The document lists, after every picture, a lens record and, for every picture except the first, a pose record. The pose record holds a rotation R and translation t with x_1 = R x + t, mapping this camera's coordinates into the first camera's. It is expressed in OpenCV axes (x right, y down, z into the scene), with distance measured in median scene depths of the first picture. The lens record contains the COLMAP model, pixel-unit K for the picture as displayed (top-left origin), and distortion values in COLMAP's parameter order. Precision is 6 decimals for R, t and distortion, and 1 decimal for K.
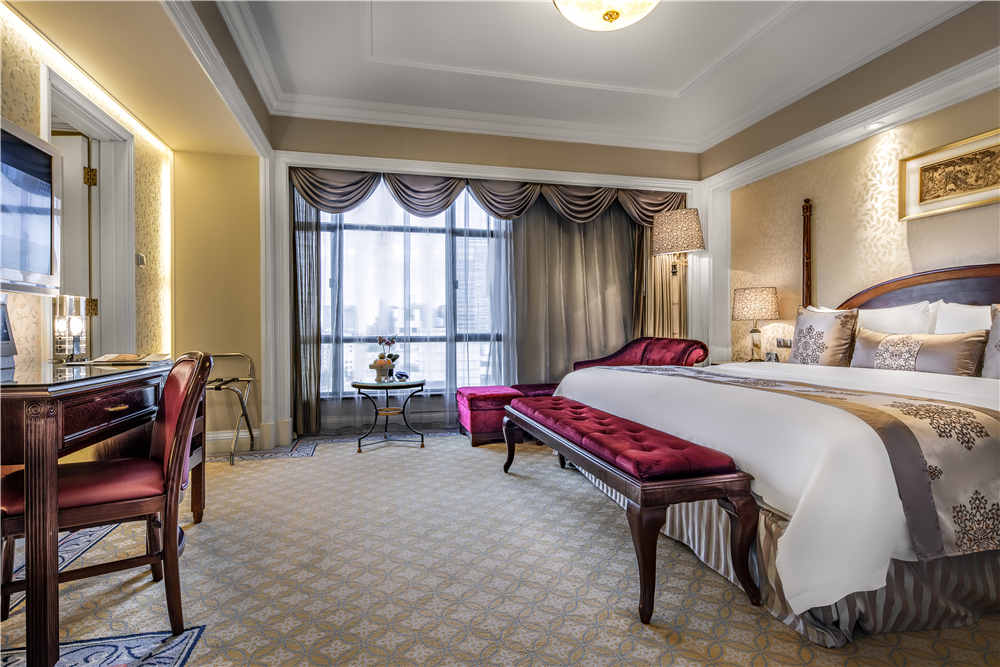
lens RADIAL K [[499.5, 0, 500.0], [0, 499.5, 333.5], [0, 0, 1]] dist [0.000029, 0.000006]
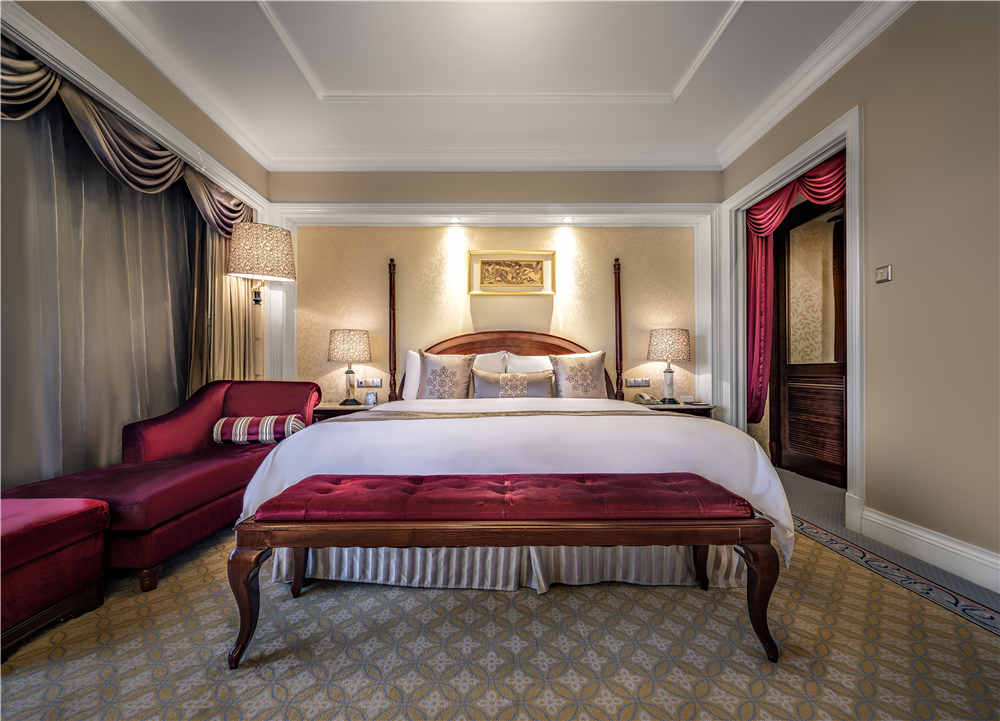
lens RADIAL K [[403.5, 0, 496.8], [0, 403.5, 374.0], [0, 0, 1]] dist [0.000917, -0.000096]
pose [[0.232583, 0.002824, 0.972572, -0.278141], [0.012184, 0.999909, -0.005818, 0.009059], [-0.972500, 0.013203, 0.232528, 0.625565]]
